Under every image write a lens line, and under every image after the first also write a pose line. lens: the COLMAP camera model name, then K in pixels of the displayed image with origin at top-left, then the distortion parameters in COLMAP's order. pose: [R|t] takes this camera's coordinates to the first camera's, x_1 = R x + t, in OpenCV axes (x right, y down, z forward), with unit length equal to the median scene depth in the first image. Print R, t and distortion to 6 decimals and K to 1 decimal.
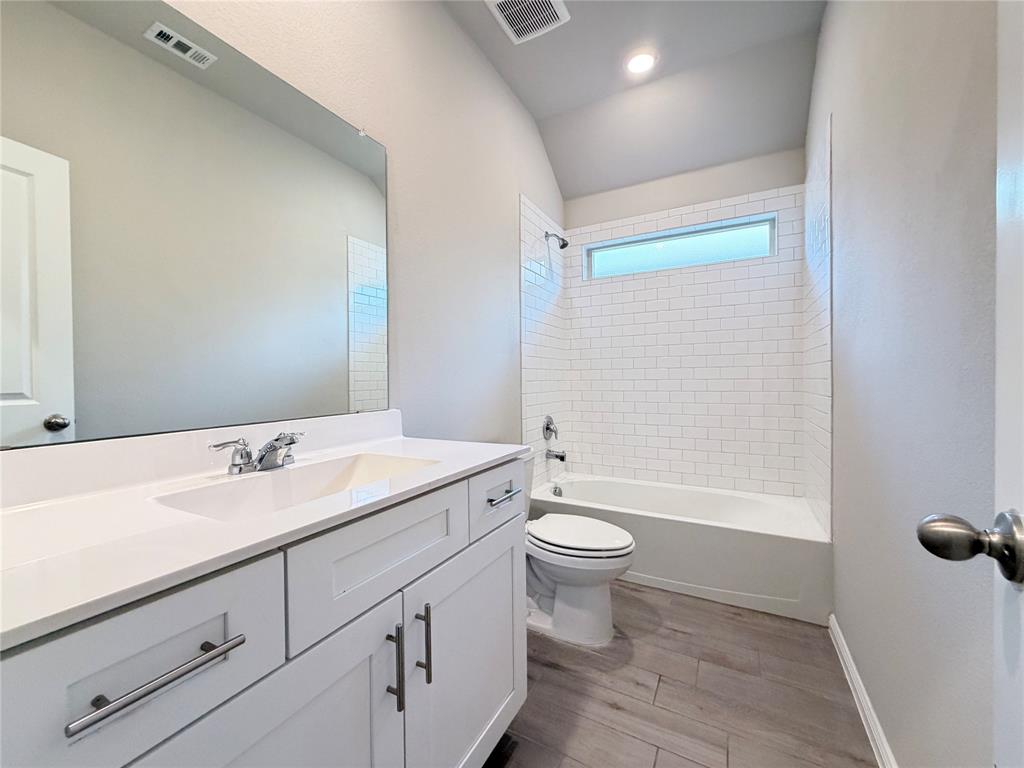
lens RADIAL K [[408.3, 0, 512.0], [0, 408.3, 384.0], [0, 0, 1]] dist [-0.000040, -0.000411]
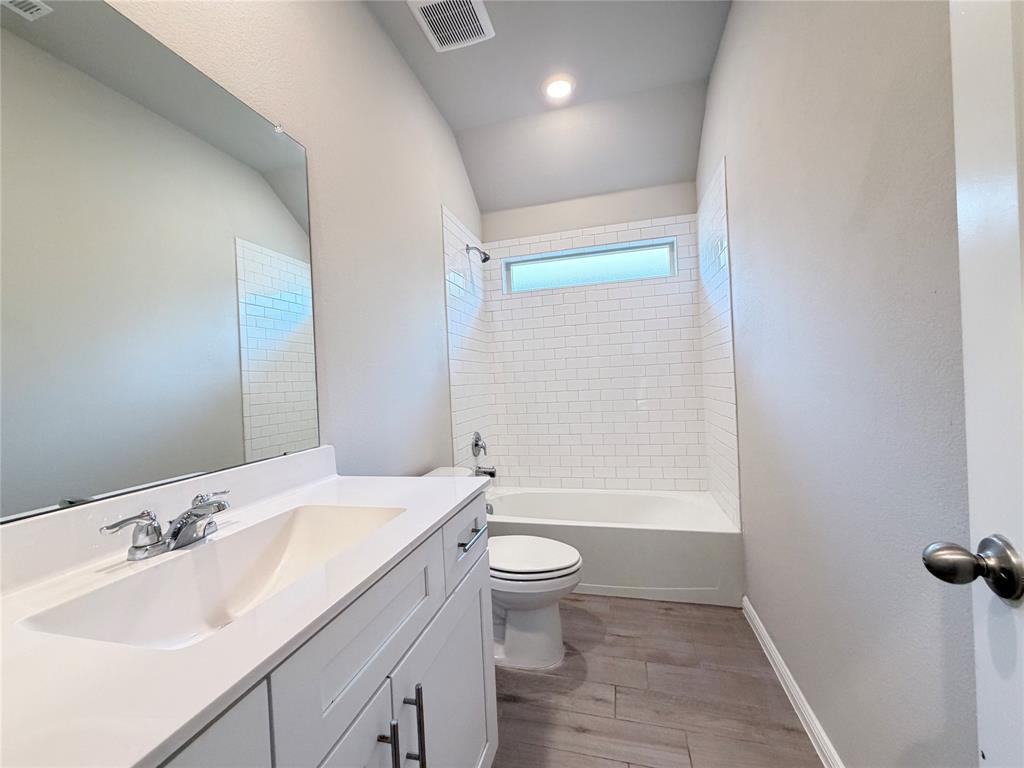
lens RADIAL K [[408.3, 0, 512.0], [0, 408.3, 384.0], [0, 0, 1]] dist [-0.000040, -0.000411]
pose [[0.970460, -0.036877, 0.238426, -0.090090], [0.040132, 0.999156, -0.008811, -0.039369], [-0.237899, 0.018119, 0.971121, 0.043845]]
